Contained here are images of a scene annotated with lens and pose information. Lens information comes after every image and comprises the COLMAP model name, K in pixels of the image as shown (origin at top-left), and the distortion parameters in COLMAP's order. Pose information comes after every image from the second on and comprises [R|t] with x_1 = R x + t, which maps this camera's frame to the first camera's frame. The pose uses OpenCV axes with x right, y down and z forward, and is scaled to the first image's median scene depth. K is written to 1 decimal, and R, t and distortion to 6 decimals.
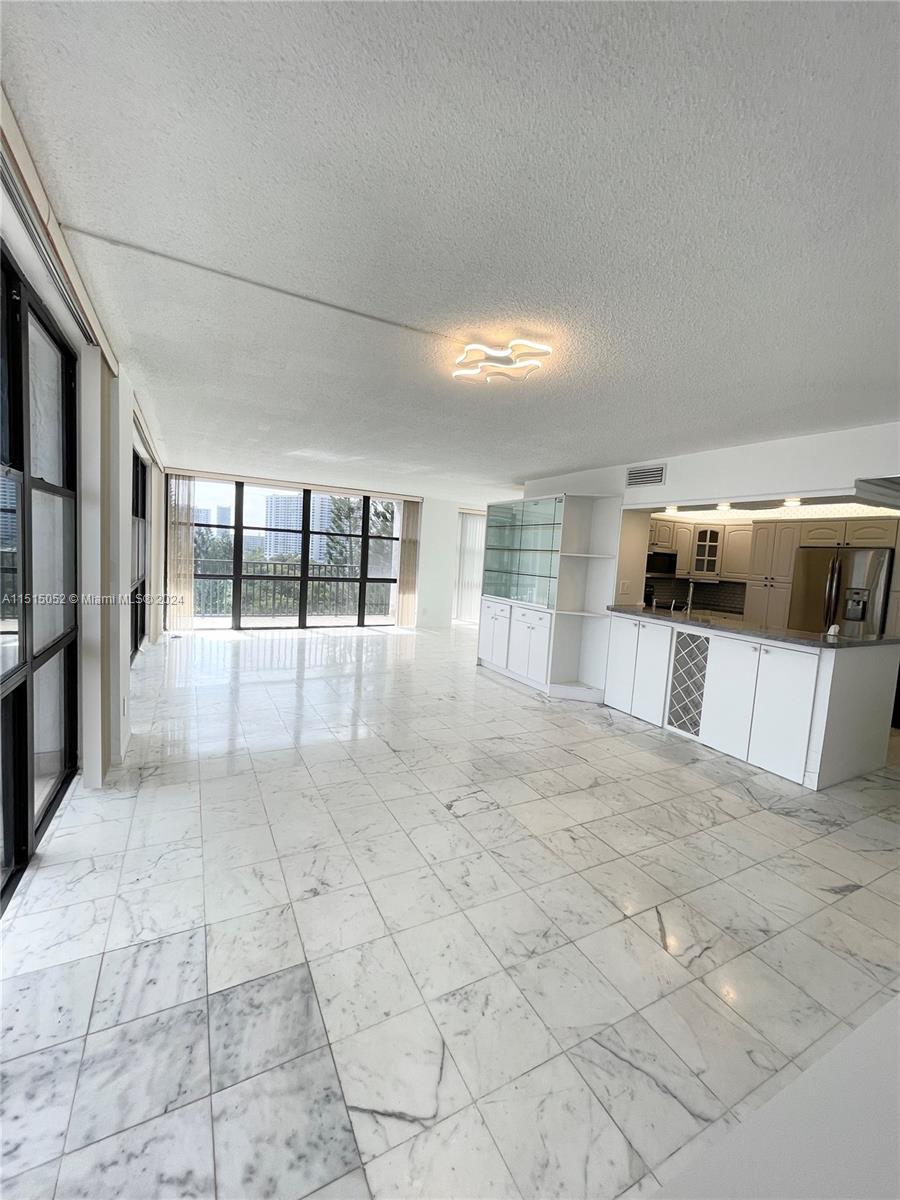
lens RADIAL K [[484.3, 0, 452.6], [0, 484.3, 592.7], [0, 0, 1]] dist [-0.001101, -0.000262]
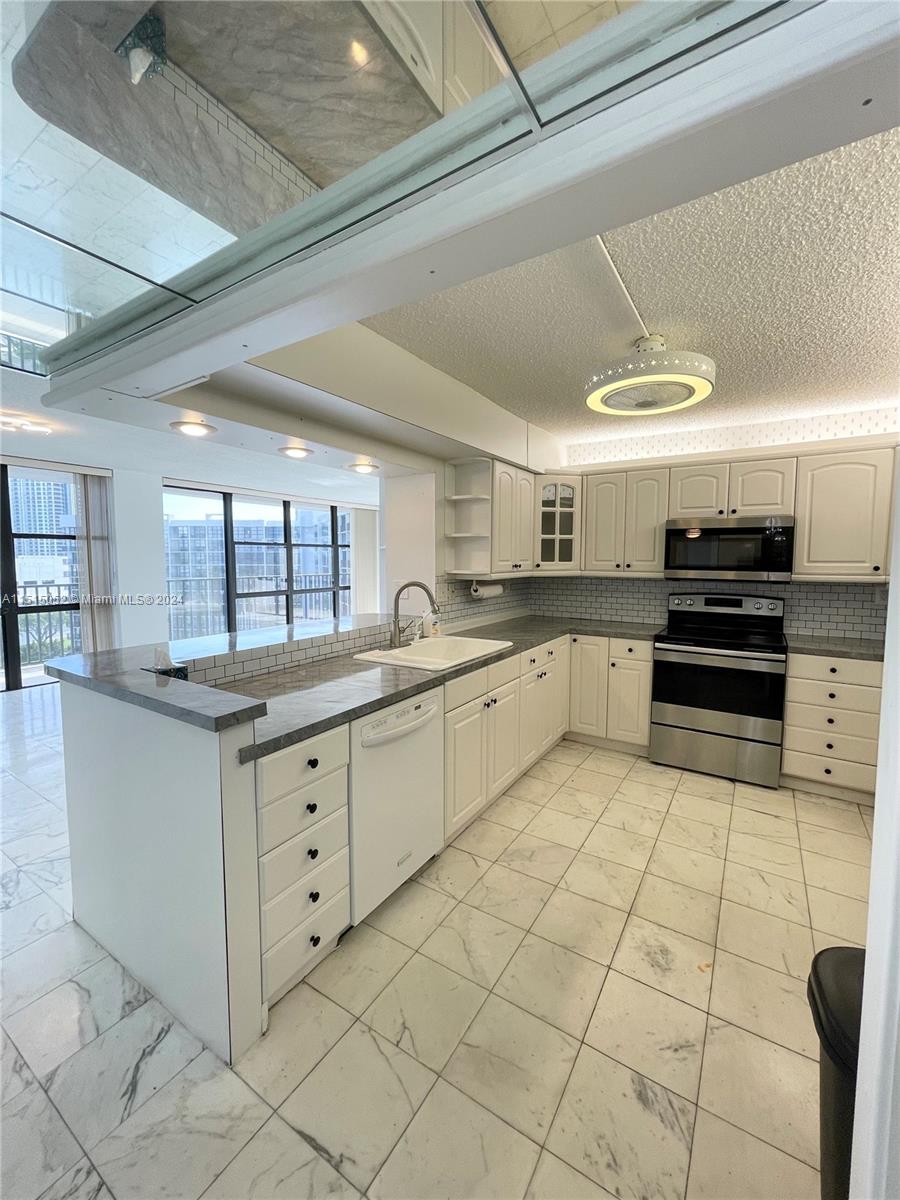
lens RADIAL K [[484.3, 0, 451.3], [0, 484.3, 592.1], [0, 0, 1]] dist [-0.001101, -0.000262]
pose [[0.484908, 0.005212, -0.874549, 1.072231], [-0.044882, 0.998813, -0.018933, 0.002832], [0.873413, 0.048432, 0.484567, 0.791513]]
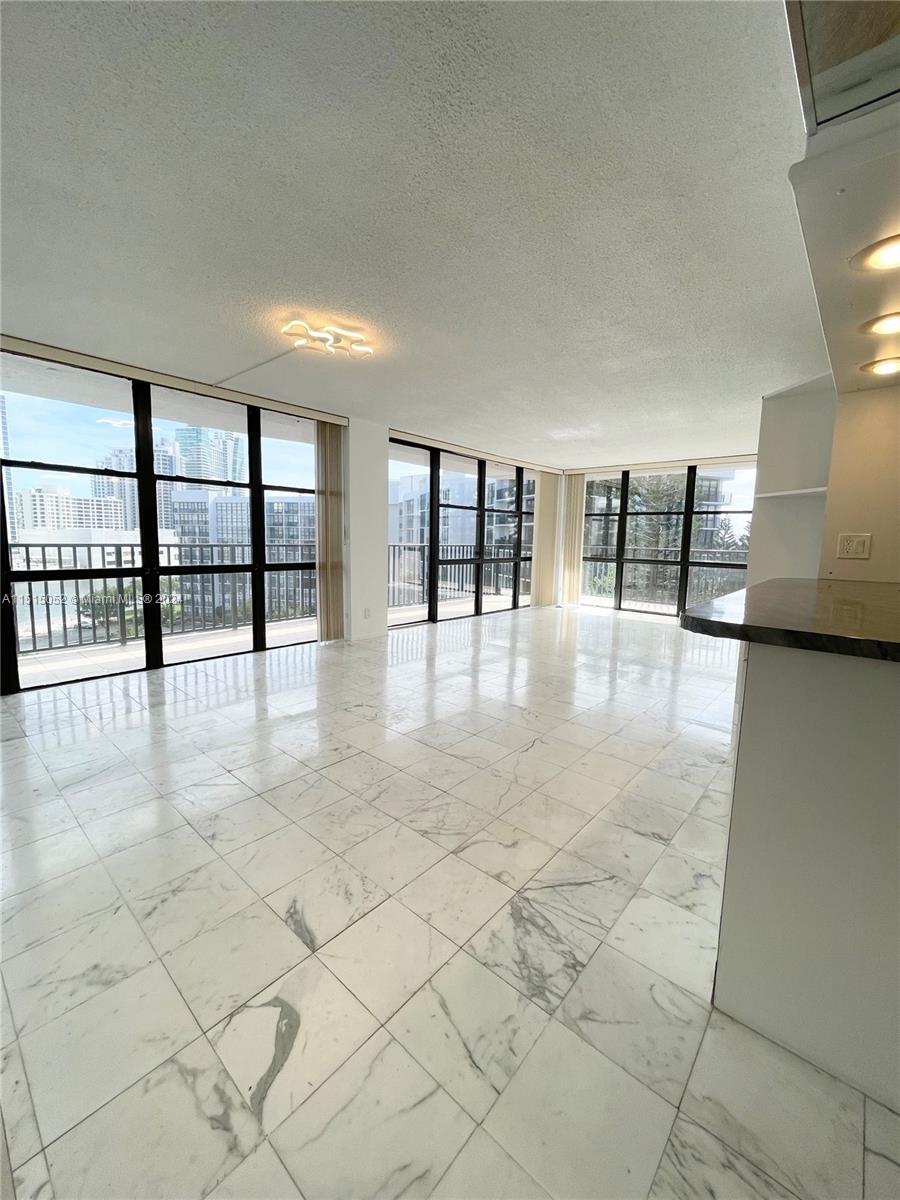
lens RADIAL K [[484.3, 0, 448.1], [0, 484.3, 596.0], [0, 0, 1]] dist [-0.001101, -0.000262]
pose [[0.347963, 0.063095, -0.935383, 0.738698], [-0.078360, 0.996199, 0.038047, 0.059425], [0.934228, 0.060058, 0.351584, 0.464842]]
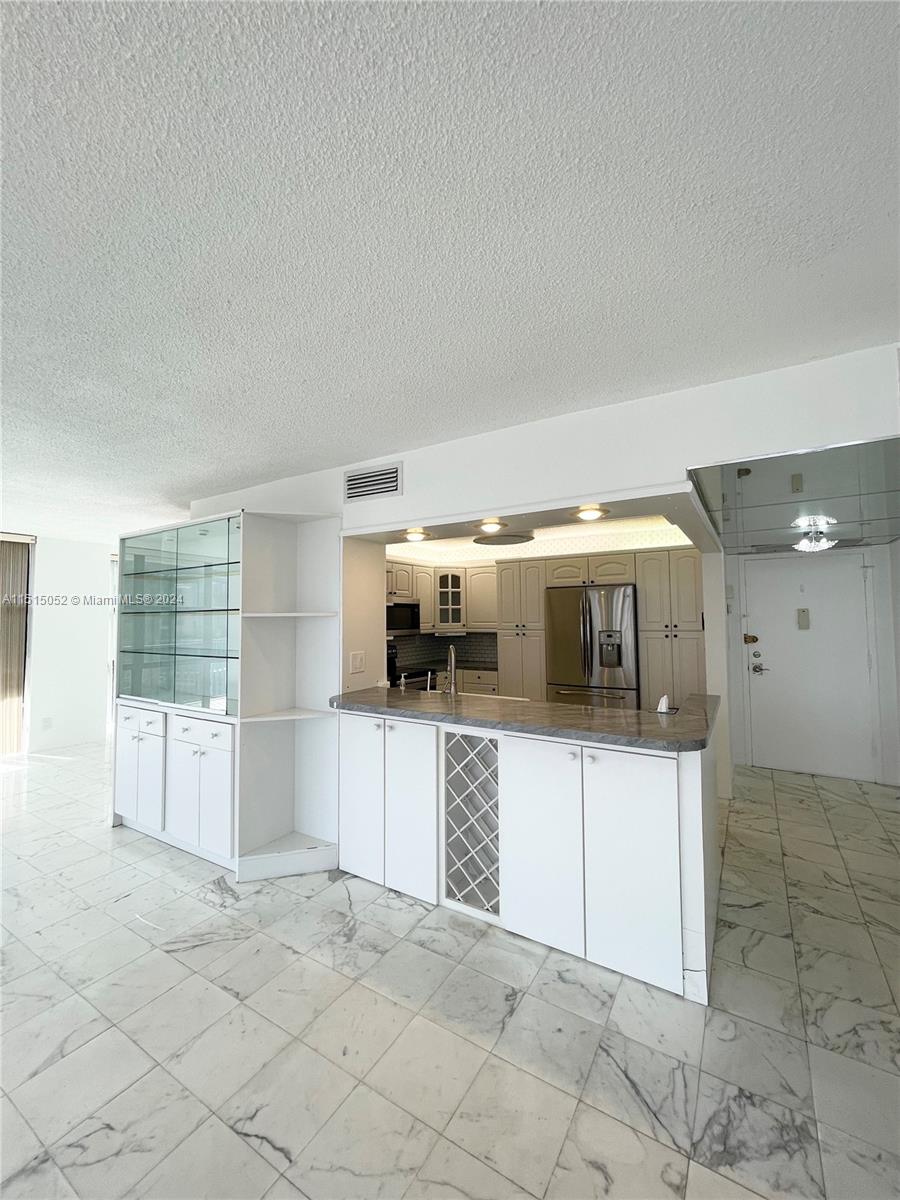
lens RADIAL K [[484.3, 0, 451.7], [0, 484.3, 591.8], [0, 0, 1]] dist [-0.001101, -0.000262]
pose [[0.864517, -0.044454, 0.500634, 0.168987], [0.103326, 0.990524, -0.090475, -0.034097], [-0.491868, 0.129946, 0.860918, 0.432154]]
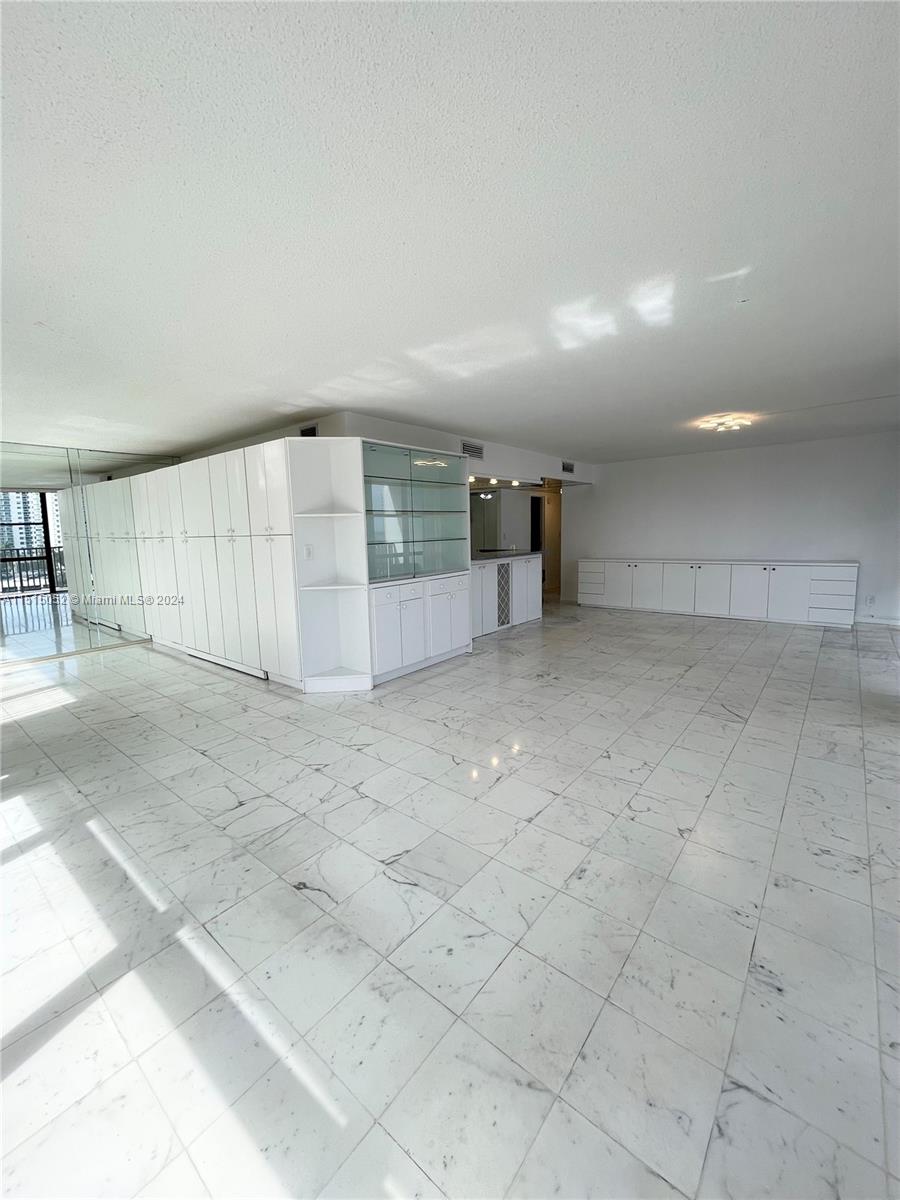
lens RADIAL K [[484.3, 0, 451.4], [0, 484.3, 593.1], [0, 0, 1]] dist [-0.001101, -0.000262]
pose [[-0.383017, -0.175301, 0.906955, -0.795083], [0.075875, 0.972540, 0.220020, -0.161686], [-0.920620, 0.153086, -0.359199, 1.570918]]
